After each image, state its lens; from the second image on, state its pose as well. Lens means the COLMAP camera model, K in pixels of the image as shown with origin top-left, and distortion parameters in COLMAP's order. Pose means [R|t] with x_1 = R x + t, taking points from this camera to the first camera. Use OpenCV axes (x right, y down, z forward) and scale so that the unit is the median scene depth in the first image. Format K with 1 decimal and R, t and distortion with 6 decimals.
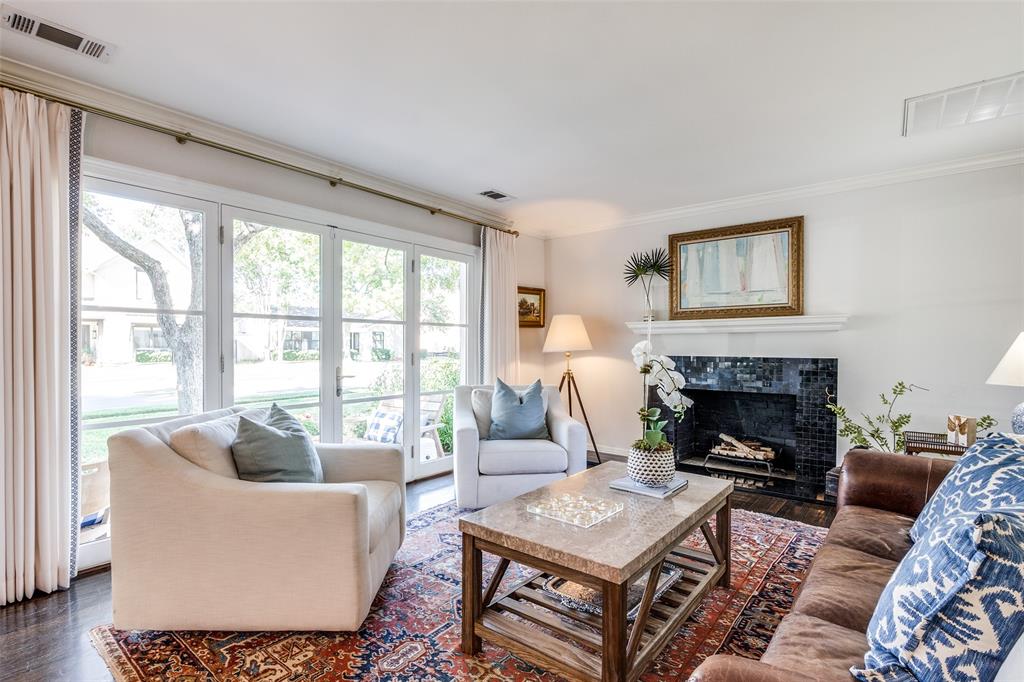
lens RADIAL K [[495.2, 0, 496.5], [0, 495.2, 354.5], [0, 0, 1]] dist [0.001555, 0.000064]
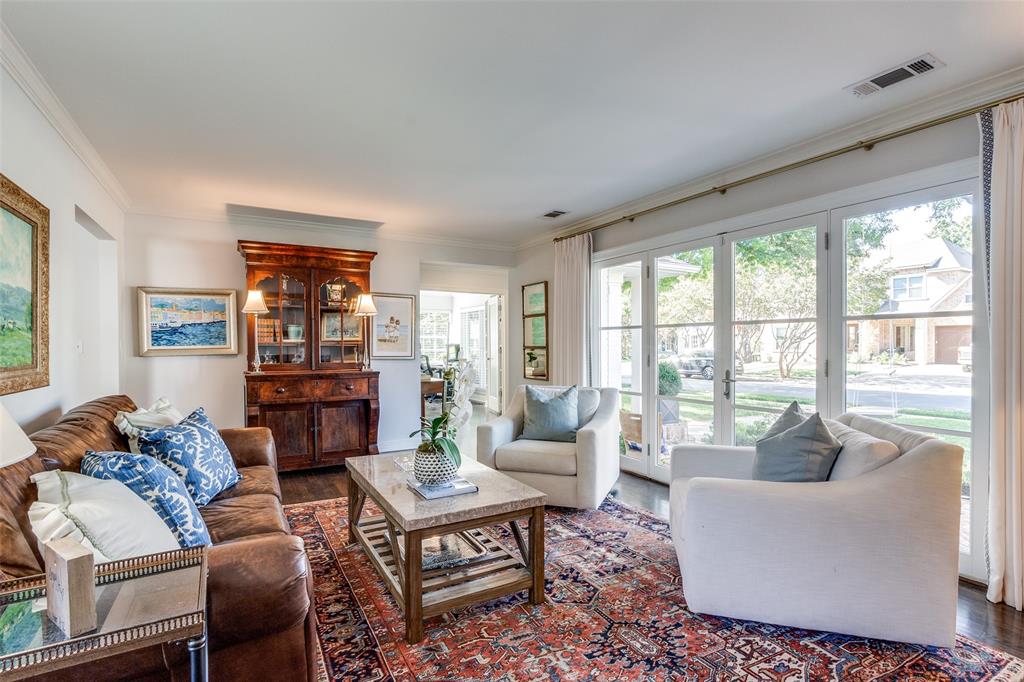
lens RADIAL K [[483.9, 0, 512.0], [0, 483.9, 341.0], [0, 0, 1]] dist [-0.002030, -0.000291]
pose [[-0.351150, -0.007821, -0.936287, 0.666396], [-0.016671, 0.999859, -0.002100, -0.020514], [0.936171, 0.014871, -0.351230, 0.821429]]
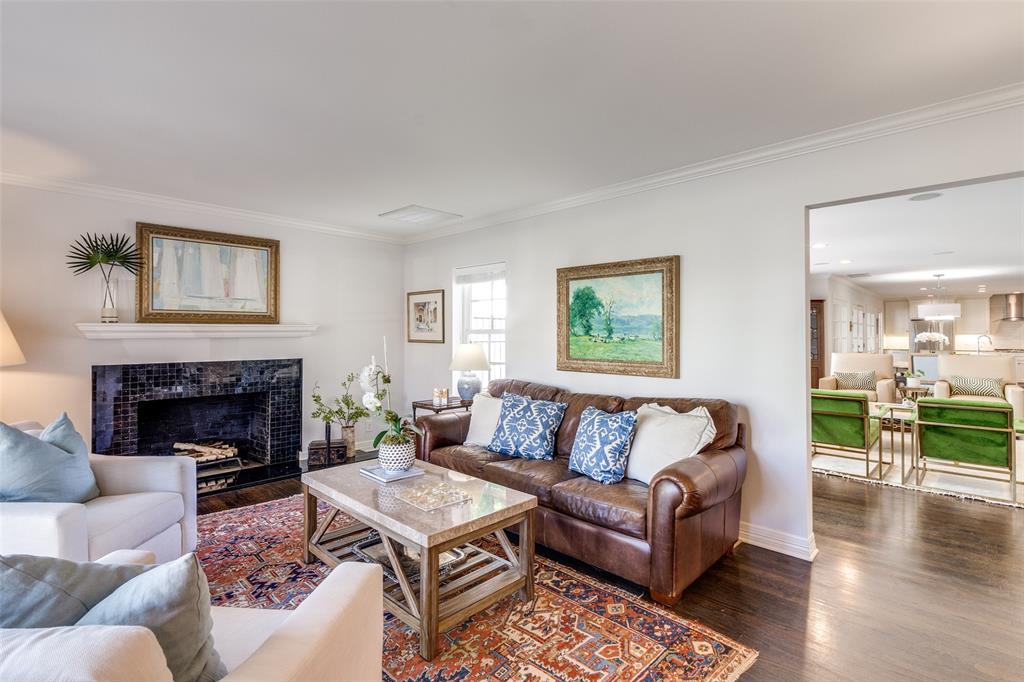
lens RADIAL K [[483.9, 0, 512.0], [0, 483.9, 341.0], [0, 0, 1]] dist [-0.002030, -0.000291]
pose [[0.080327, -0.014591, 0.996662, -0.473814], [0.020985, 0.999696, 0.012944, -0.038534], [-0.996548, 0.019875, 0.080608, 0.330822]]
